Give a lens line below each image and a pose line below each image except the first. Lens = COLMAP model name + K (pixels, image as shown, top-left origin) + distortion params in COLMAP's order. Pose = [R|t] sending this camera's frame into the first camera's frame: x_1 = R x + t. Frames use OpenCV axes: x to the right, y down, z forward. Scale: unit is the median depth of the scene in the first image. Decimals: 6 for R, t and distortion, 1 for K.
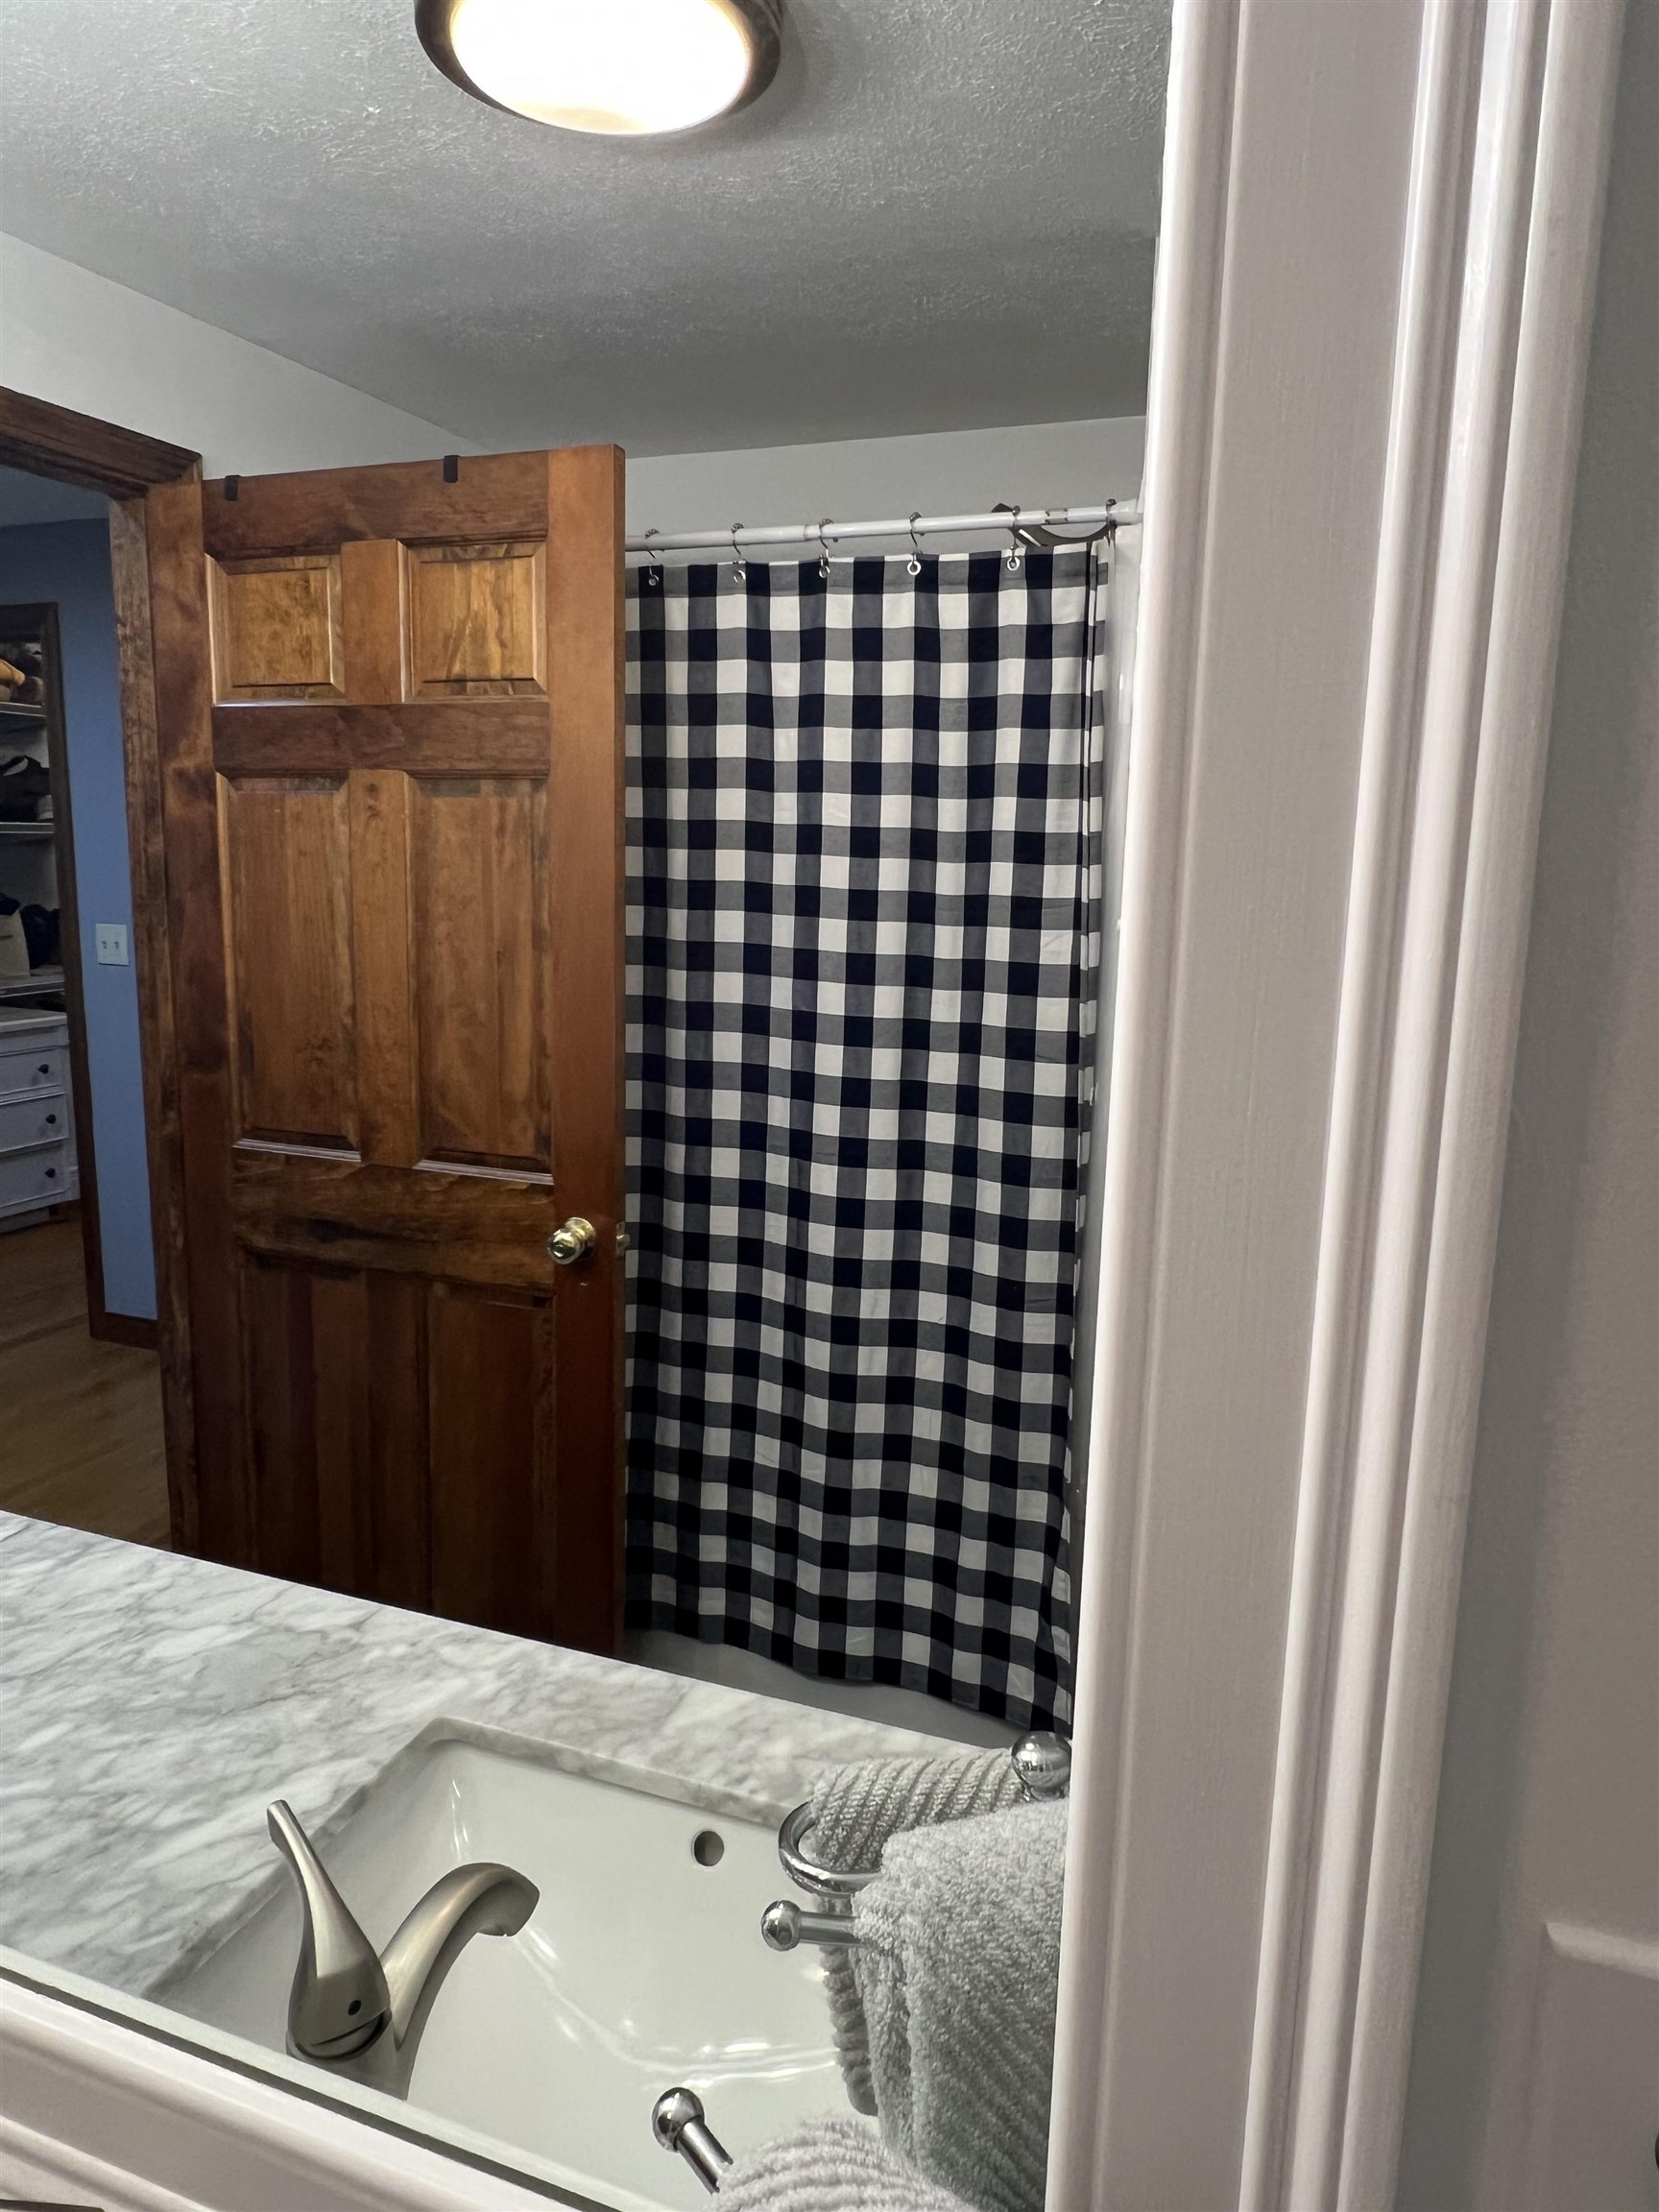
lens RADIAL K [[1442.7, 0, 827.8], [0, 1442.7, 1102.8], [0, 0, 1]] dist [-0.000934, 0.003921]
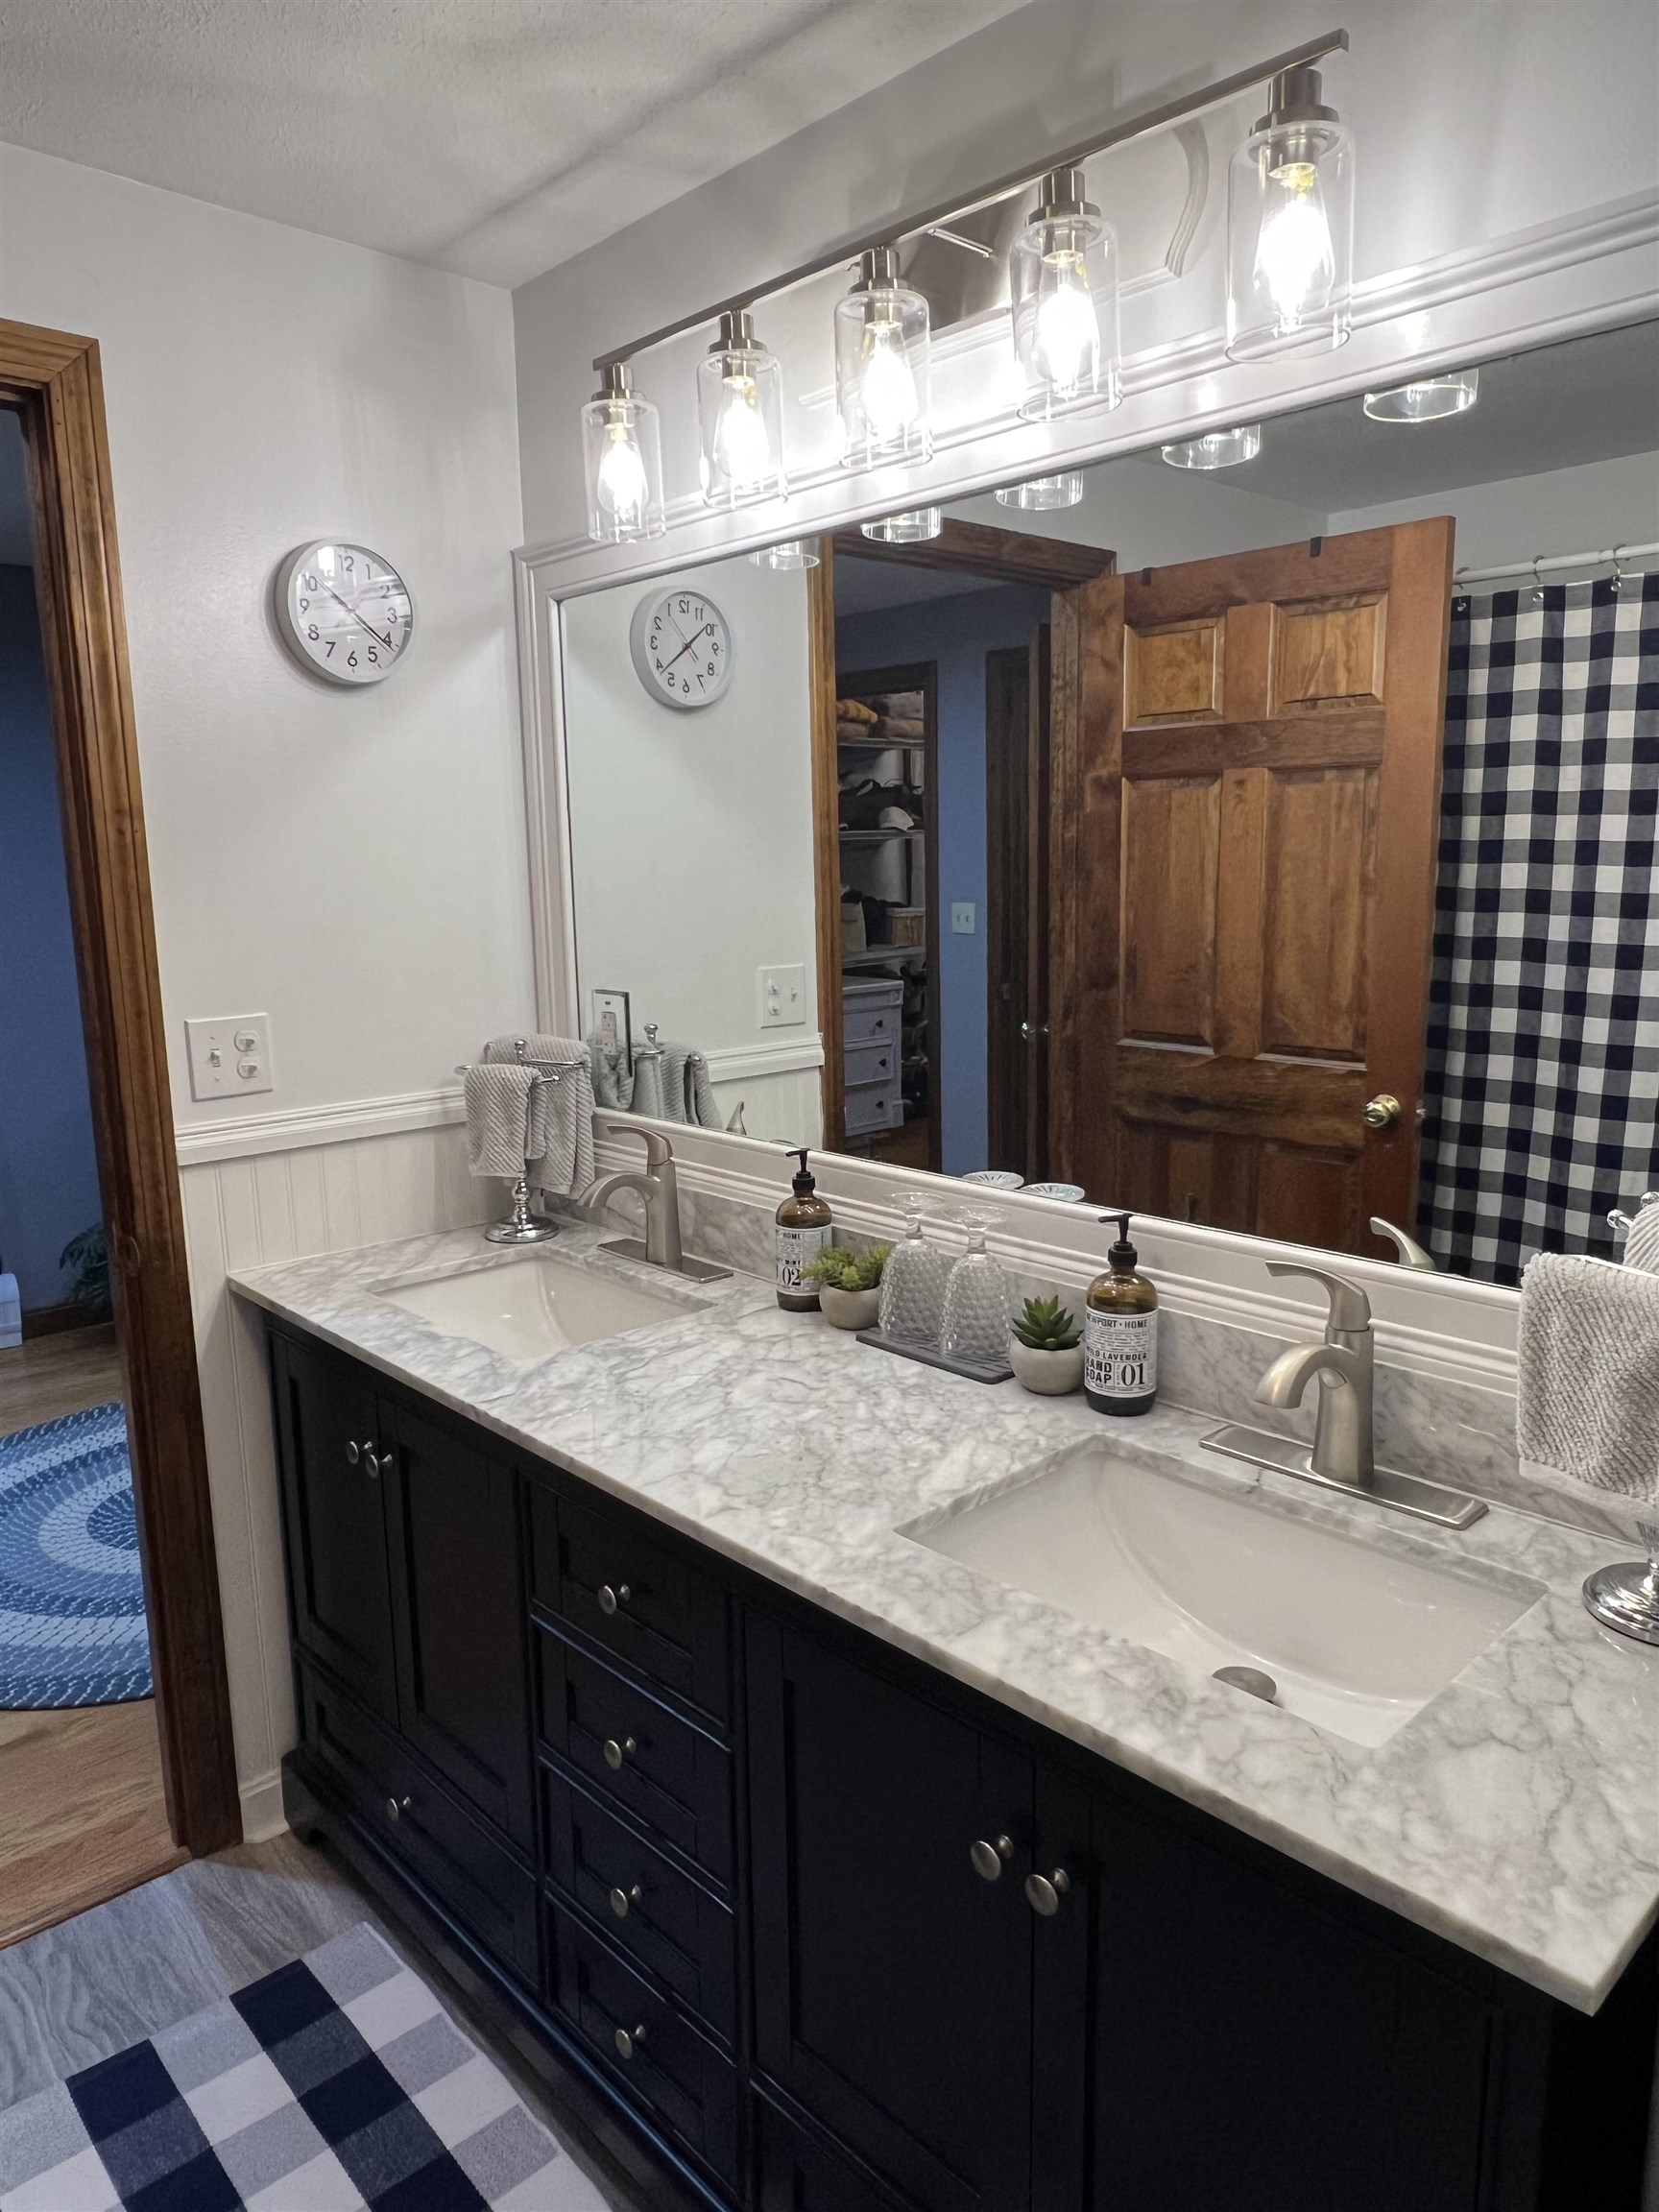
lens RADIAL K [[1442.7, 0, 833.5], [0, 1442.7, 1105.4], [0, 0, 1]] dist [-0.000934, 0.003921]
pose [[0.899121, 0.038530, -0.436001, -0.049006], [-0.037612, 0.999235, 0.010740, 0.091620], [0.436081, 0.006742, 0.899882, -0.412279]]
